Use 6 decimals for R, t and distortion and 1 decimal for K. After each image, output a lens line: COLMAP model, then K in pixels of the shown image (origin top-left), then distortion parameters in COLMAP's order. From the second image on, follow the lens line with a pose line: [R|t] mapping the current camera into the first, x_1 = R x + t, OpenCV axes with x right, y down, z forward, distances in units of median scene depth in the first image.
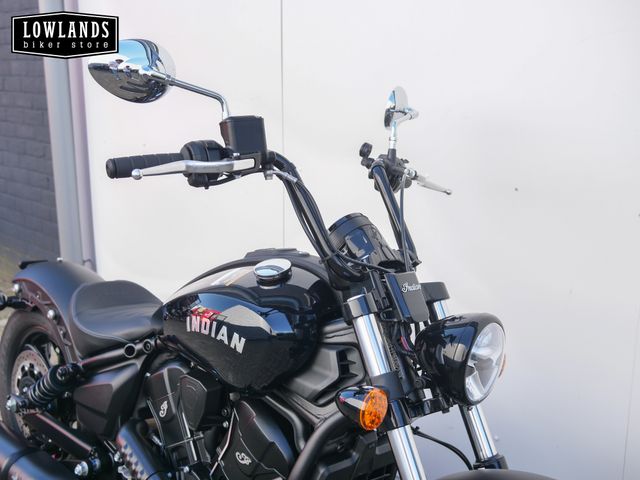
lens RADIAL K [[745.7, 0, 295.8], [0, 745.7, 262.1], [0, 0, 1]] dist [0.000481, 0.000000]
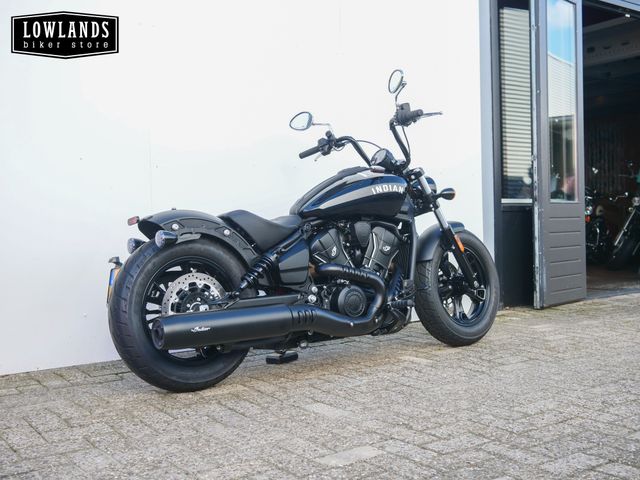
lens RADIAL K [[745.7, 0, 321.9], [0, 745.7, 239.8], [0, 0, 1]] dist [0.000481, 0.000000]
pose [[0.125405, -0.012447, 0.992028, -2.121693], [0.271558, 0.962165, -0.022256, 0.202052], [-0.954217, 0.272184, 0.124041, 0.784629]]
